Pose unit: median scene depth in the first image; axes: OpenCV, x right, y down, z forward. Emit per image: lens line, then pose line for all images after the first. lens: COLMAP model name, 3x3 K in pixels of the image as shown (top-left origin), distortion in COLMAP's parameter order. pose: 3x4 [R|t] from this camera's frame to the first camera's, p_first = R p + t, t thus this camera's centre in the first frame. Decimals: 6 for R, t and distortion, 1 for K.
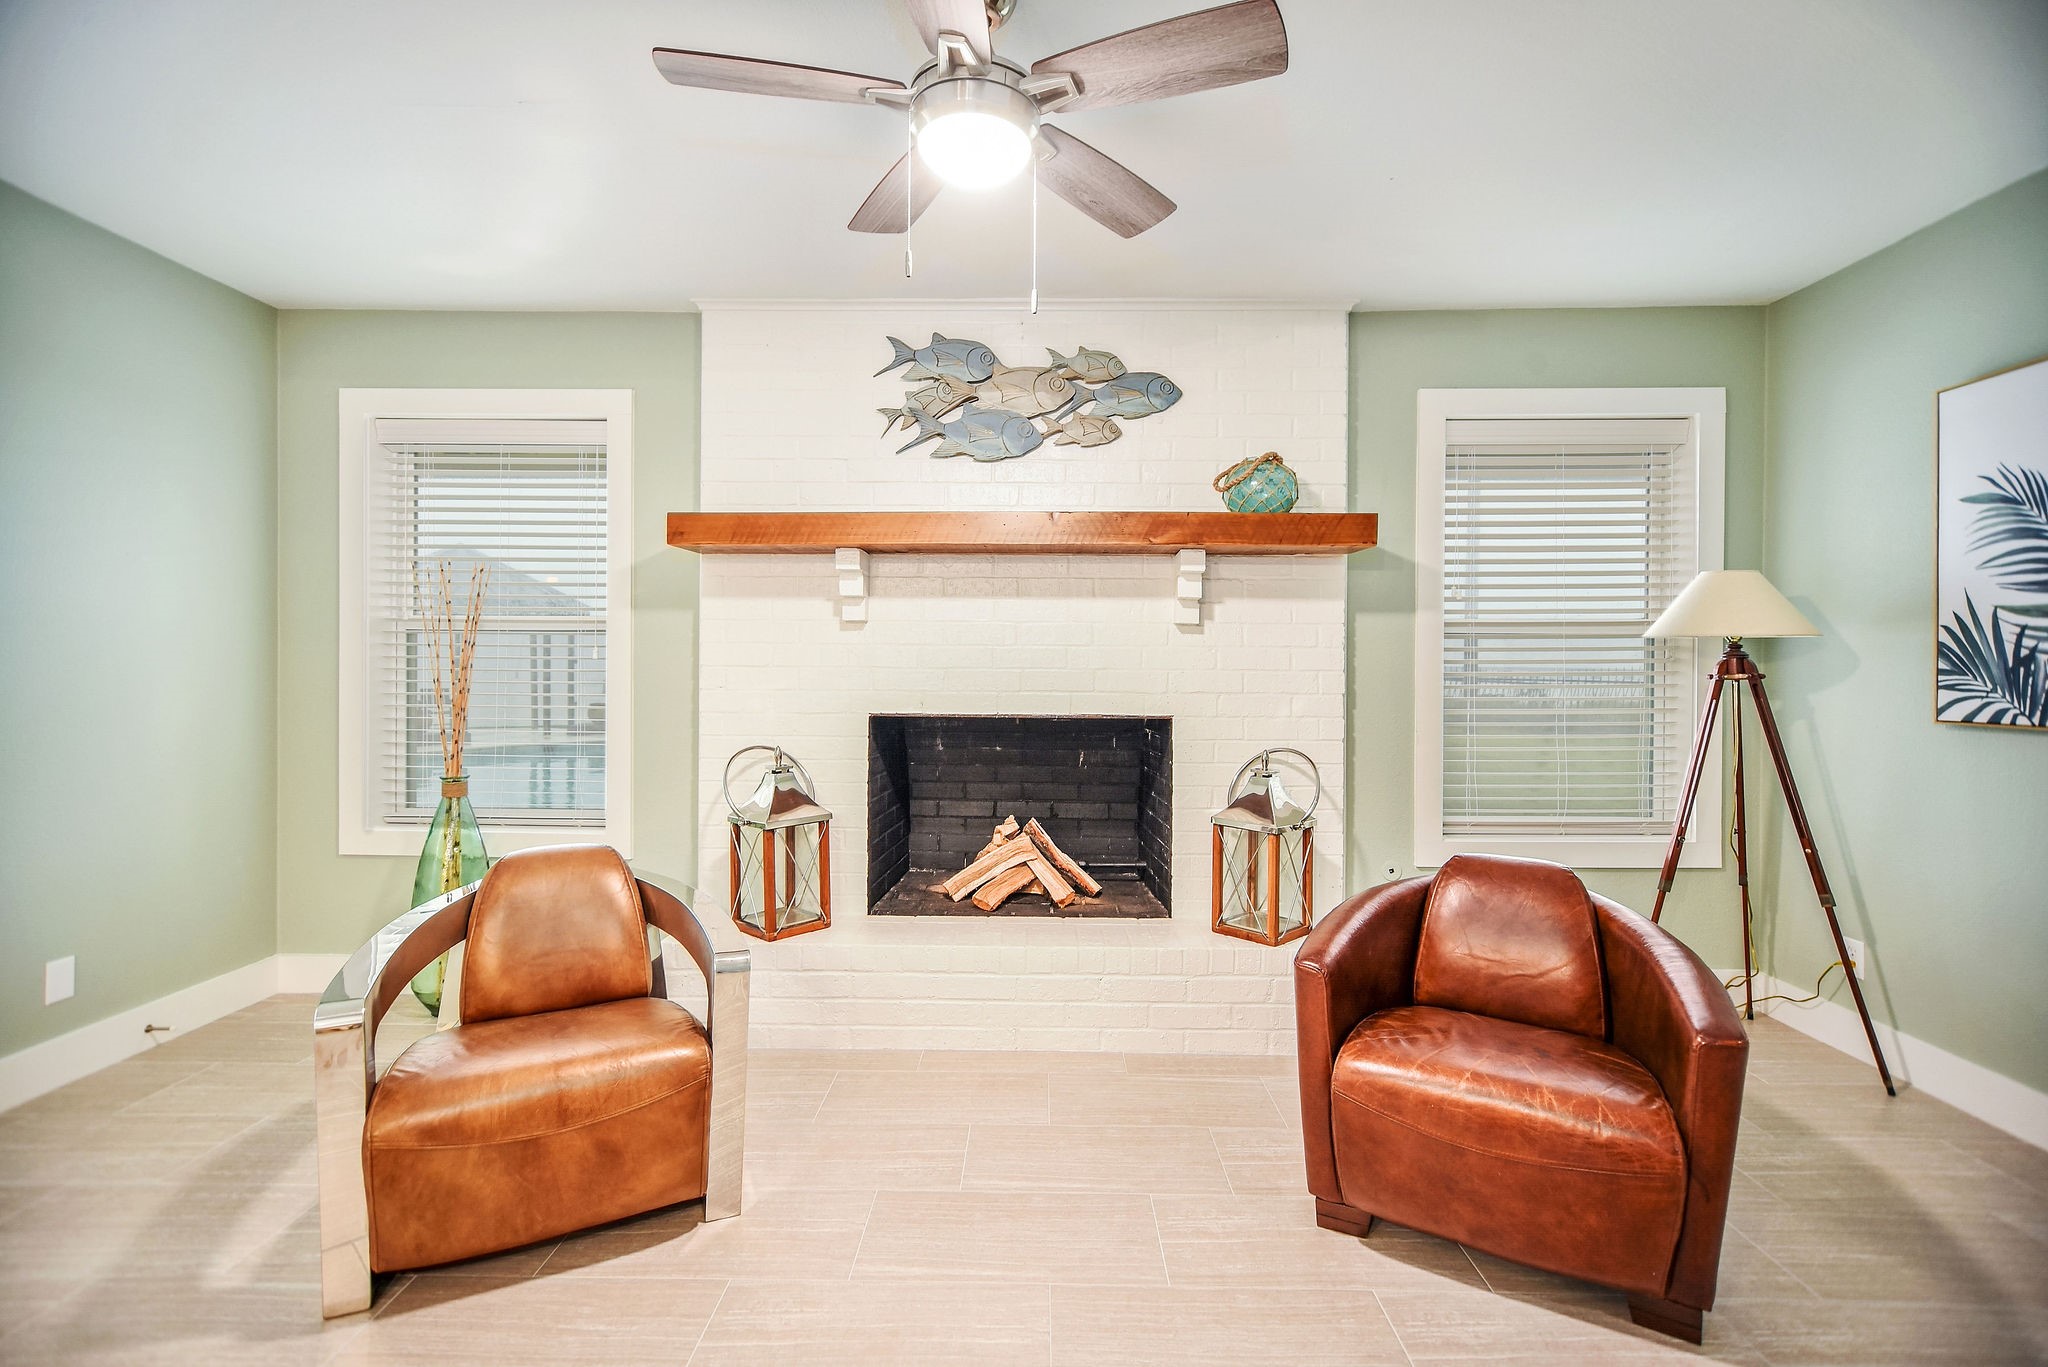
lens RADIAL K [[948.0, 0, 1022.0], [0, 948.0, 674.6], [0, 0, 1]] dist [-0.001468, 0.000519]
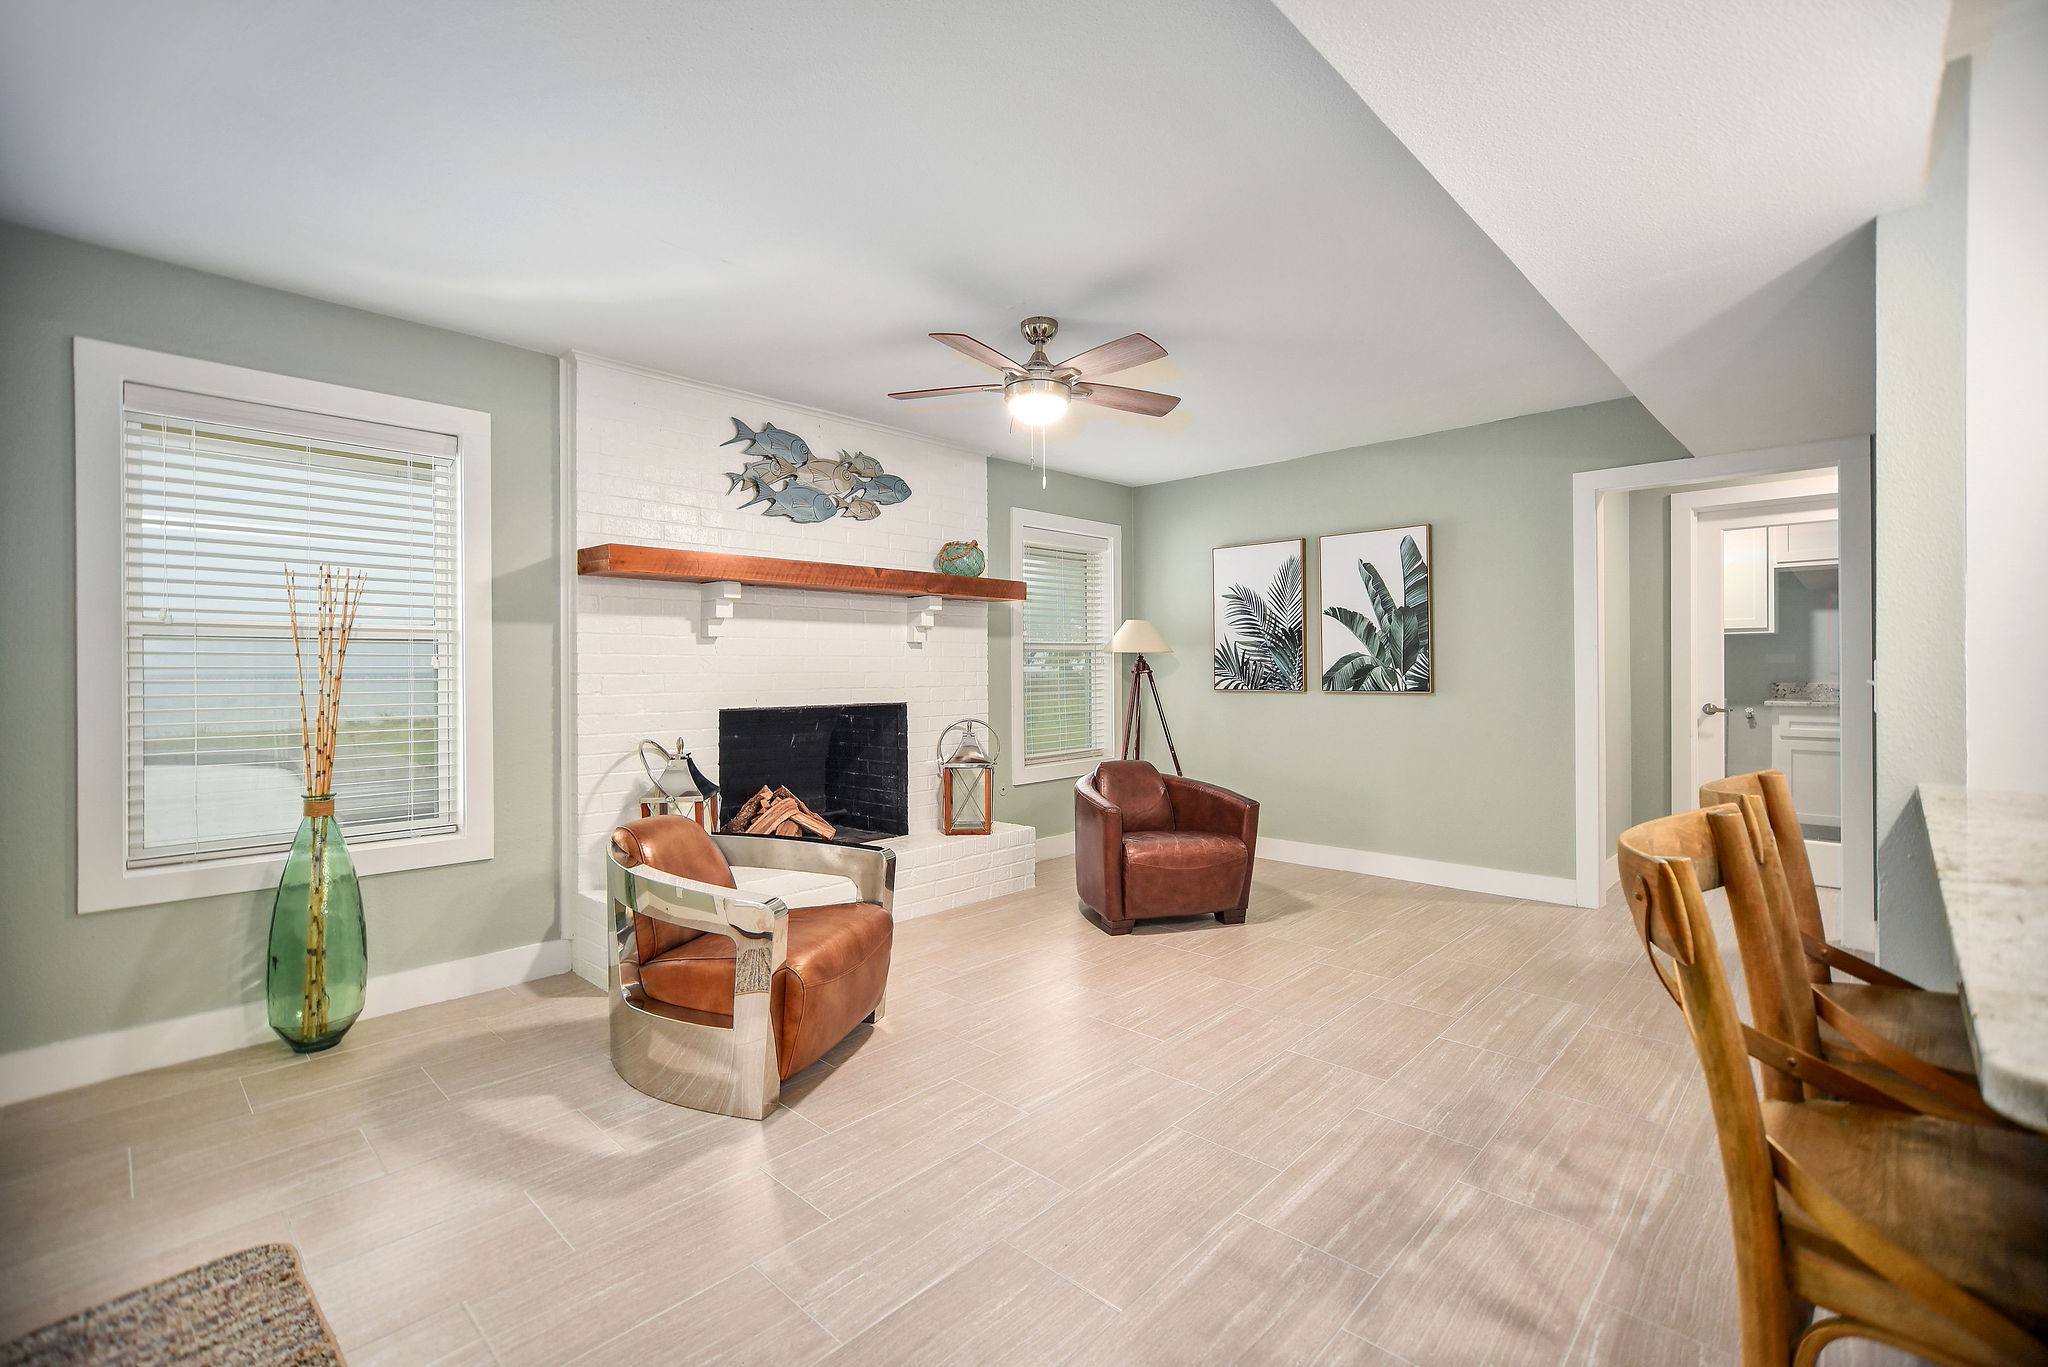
lens RADIAL K [[948.0, 0, 1008.7], [0, 948.0, 680.3], [0, 0, 1]] dist [-0.001468, 0.000519]
pose [[0.669049, -0.017817, 0.743005, -0.873881], [0.018511, 0.999802, 0.007307, -0.000106], [-0.742988, 0.008865, 0.669246, -0.146616]]
